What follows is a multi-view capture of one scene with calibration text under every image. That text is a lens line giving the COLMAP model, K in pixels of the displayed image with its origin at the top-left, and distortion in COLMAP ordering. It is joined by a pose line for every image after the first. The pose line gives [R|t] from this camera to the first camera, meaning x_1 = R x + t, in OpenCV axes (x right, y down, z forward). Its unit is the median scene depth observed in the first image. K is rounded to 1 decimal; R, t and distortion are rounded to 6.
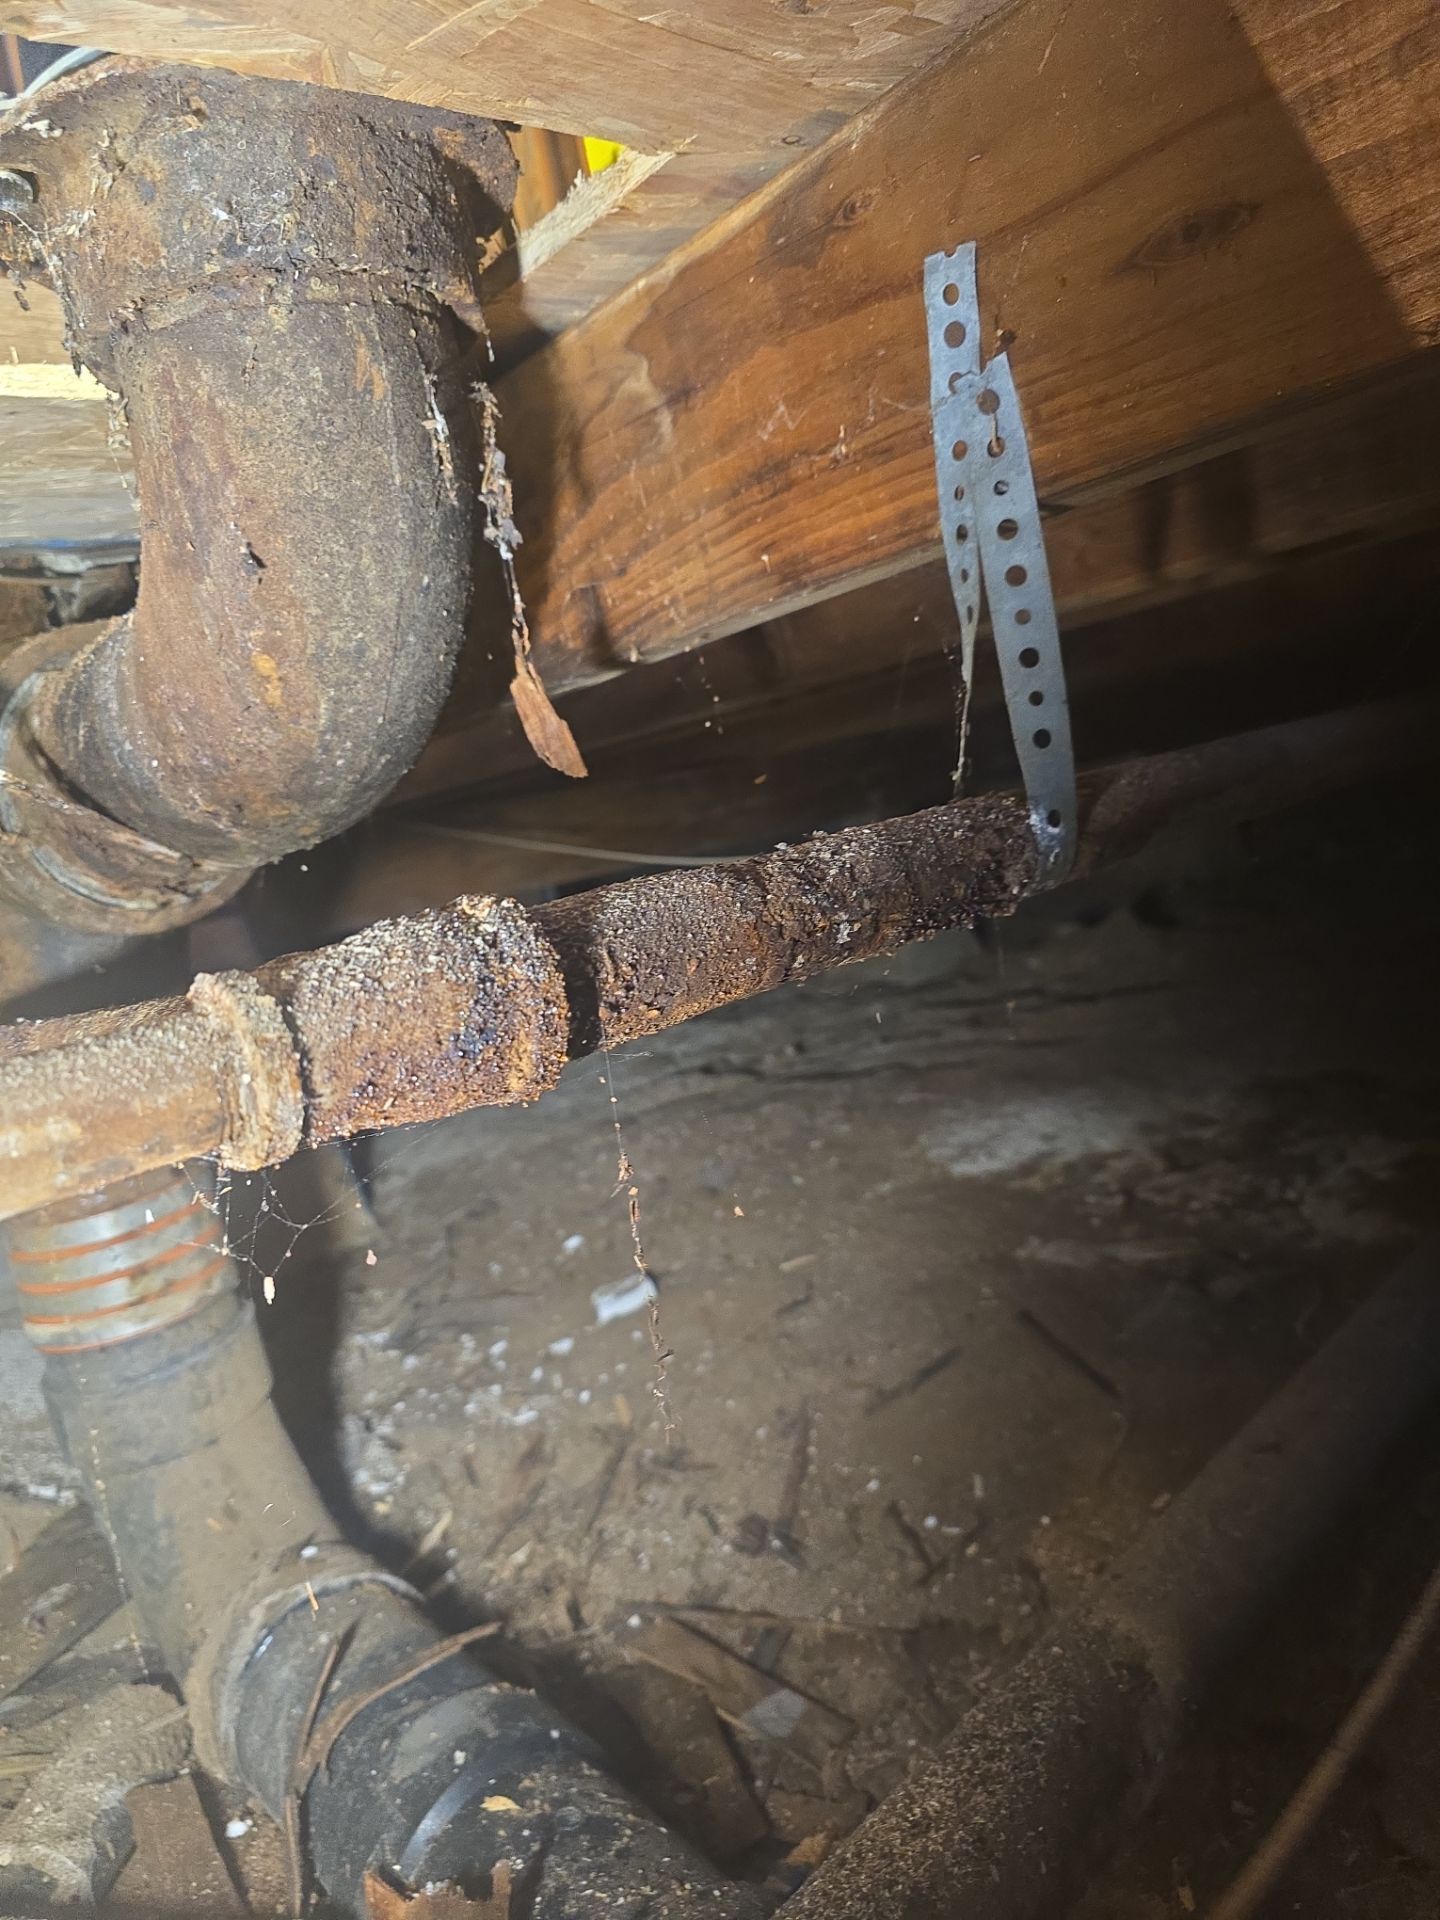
lens RADIAL K [[1316.8, 0, 706.9], [0, 1316.8, 943.8], [0, 0, 1]] dist [0.028270, -0.031153]
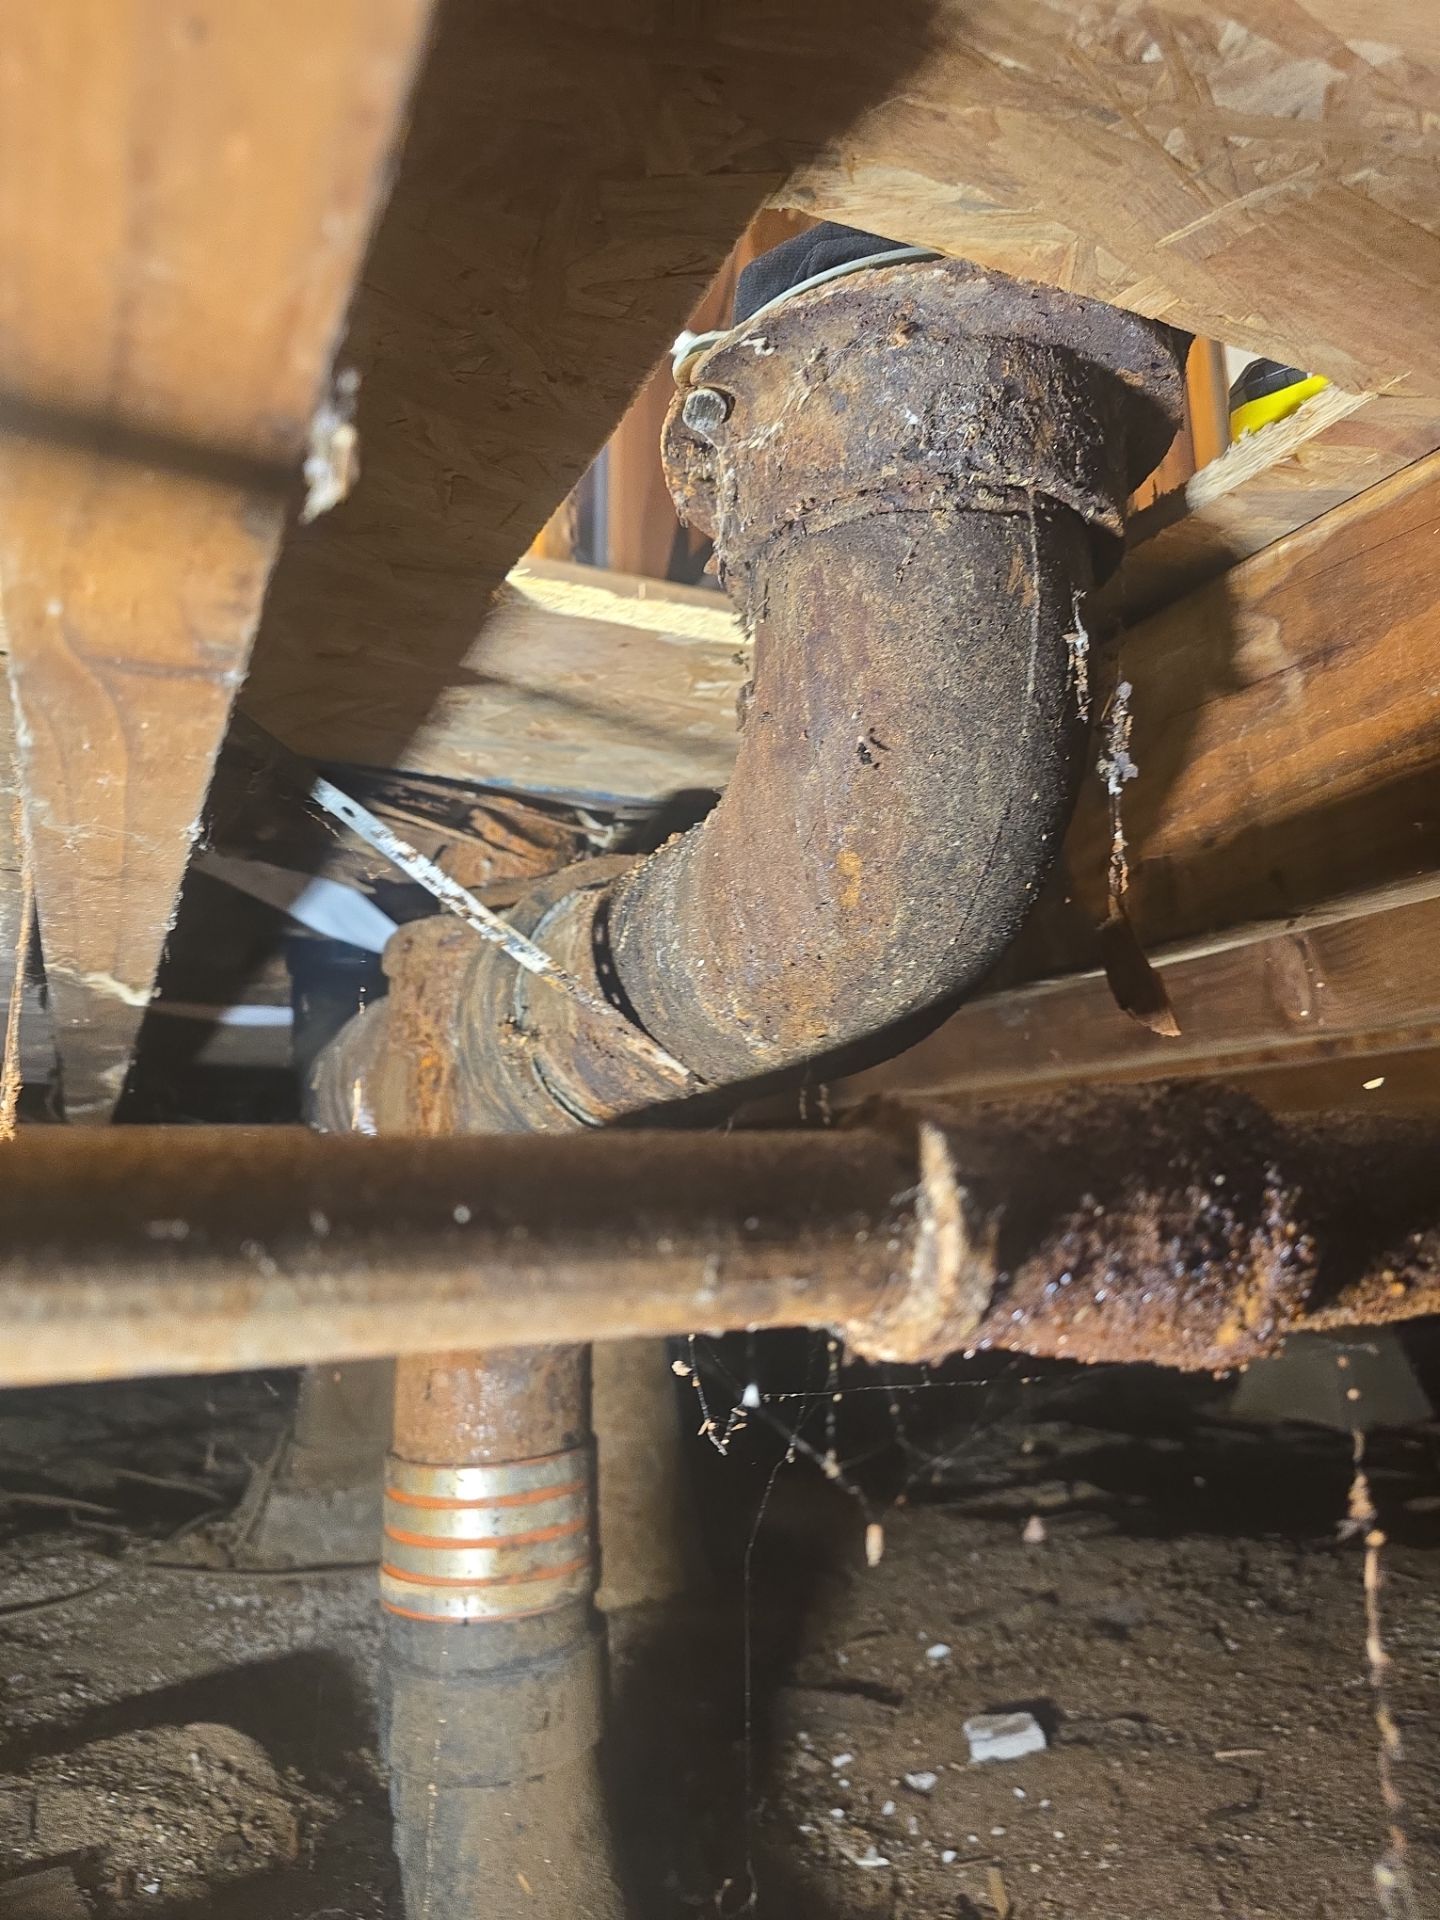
lens RADIAL K [[1316.8, 0, 716.9], [0, 1316.8, 942.1], [0, 0, 1]] dist [0.028270, -0.031153]
pose [[0.951210, 0.120063, -0.284227, -0.119285], [-0.192977, 0.950275, -0.244413, 0.068286], [0.240749, 0.287337, 0.927080, 0.101689]]
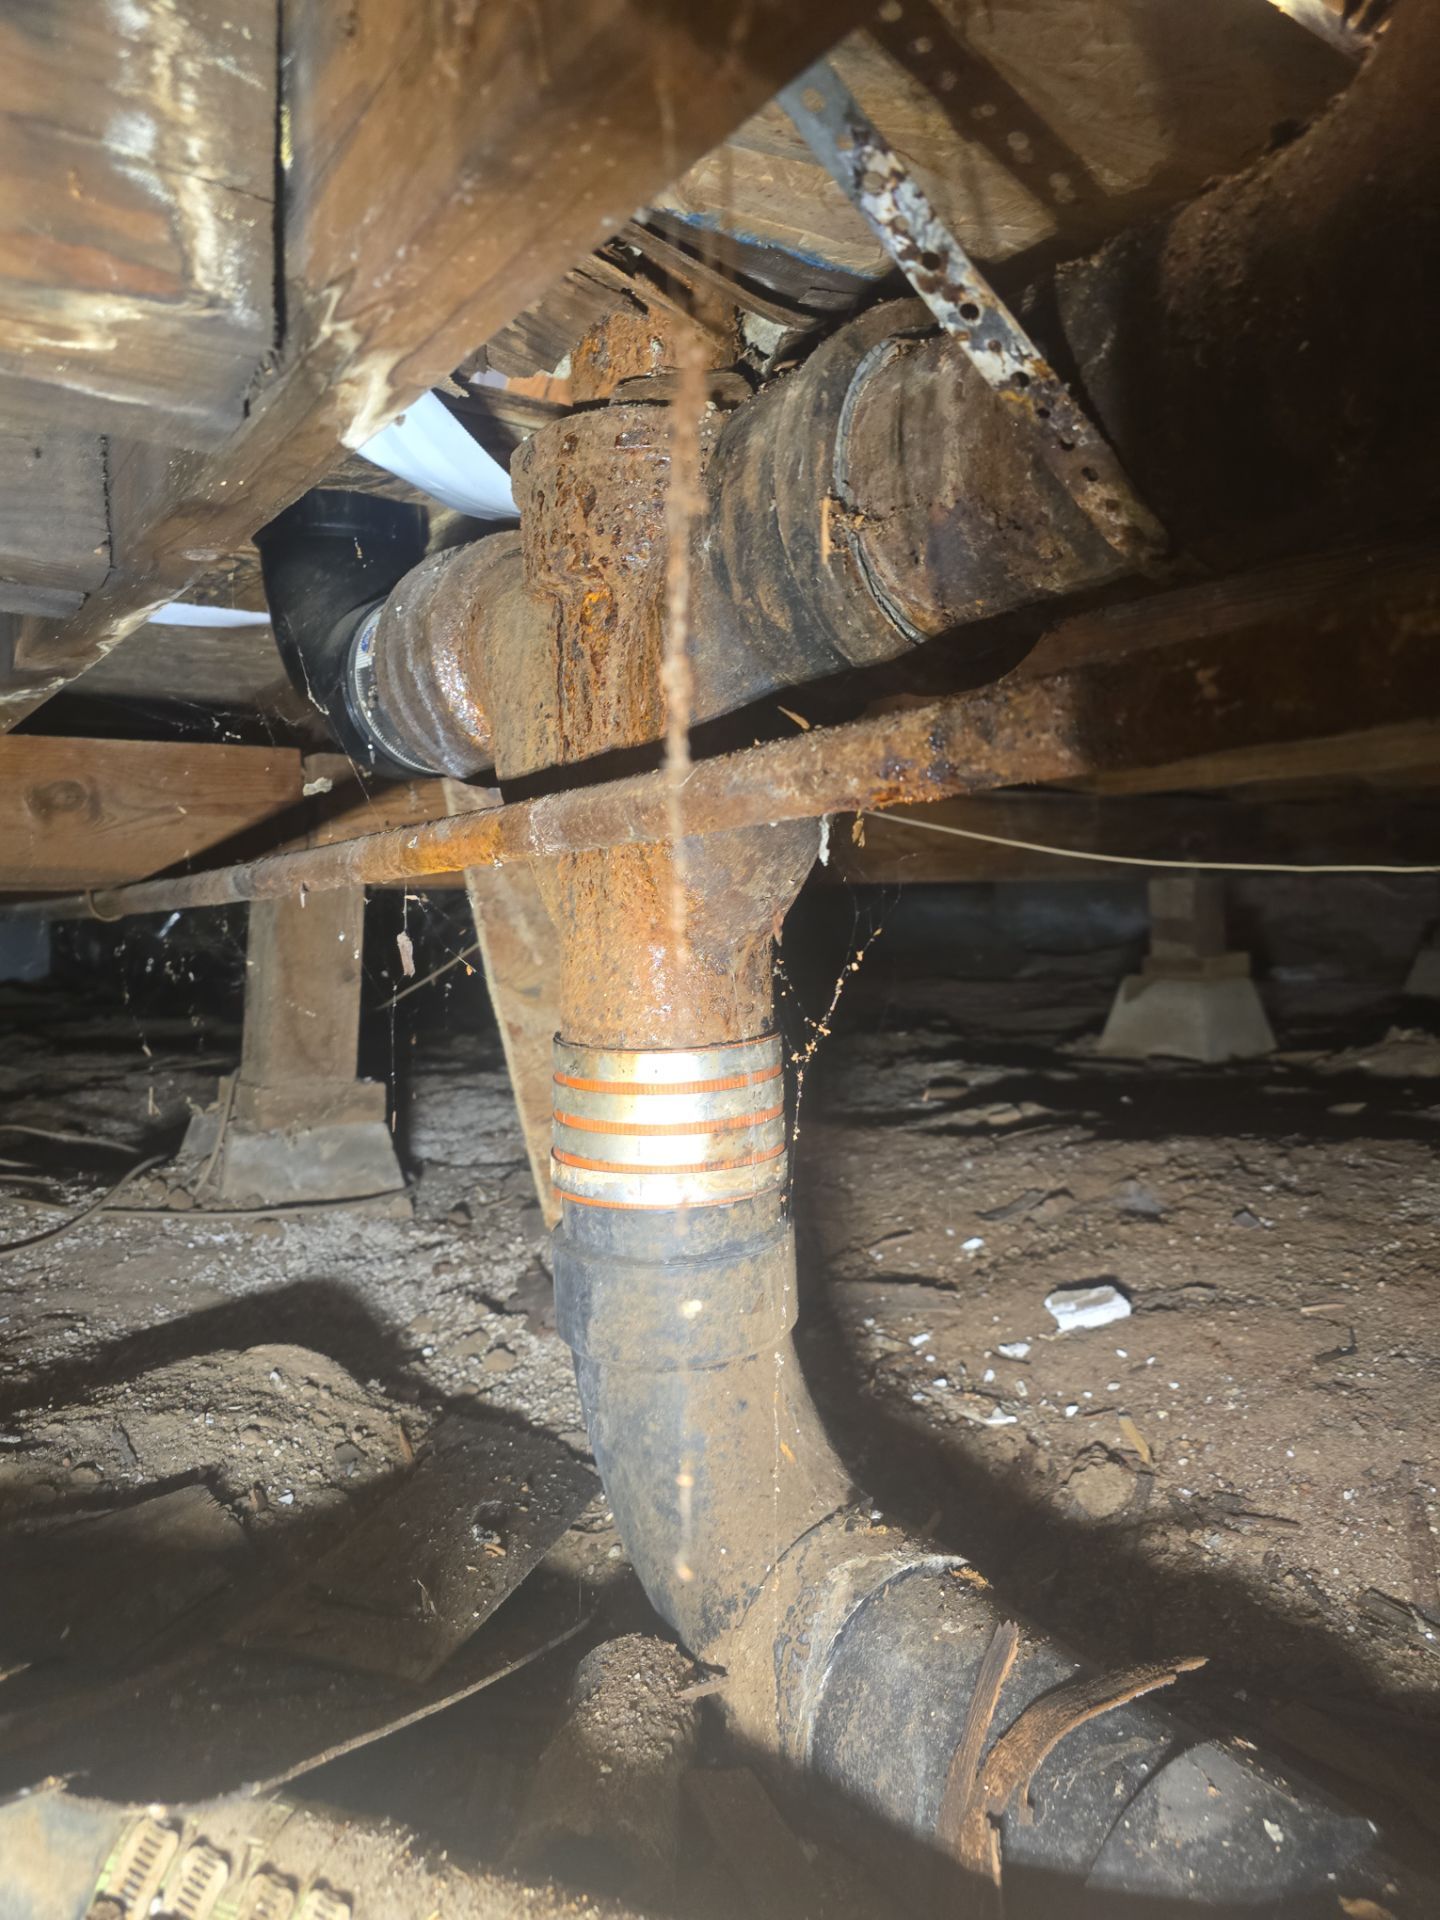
lens RADIAL K [[1316.8, 0, 741.6], [0, 1316.8, 926.1], [0, 0, 1]] dist [0.028270, -0.031153]
pose [[0.981030, 0.174474, -0.084491, -0.521043], [-0.179754, 0.981911, -0.059486, 0.238120], [0.072584, 0.073545, 0.994647, 0.239063]]
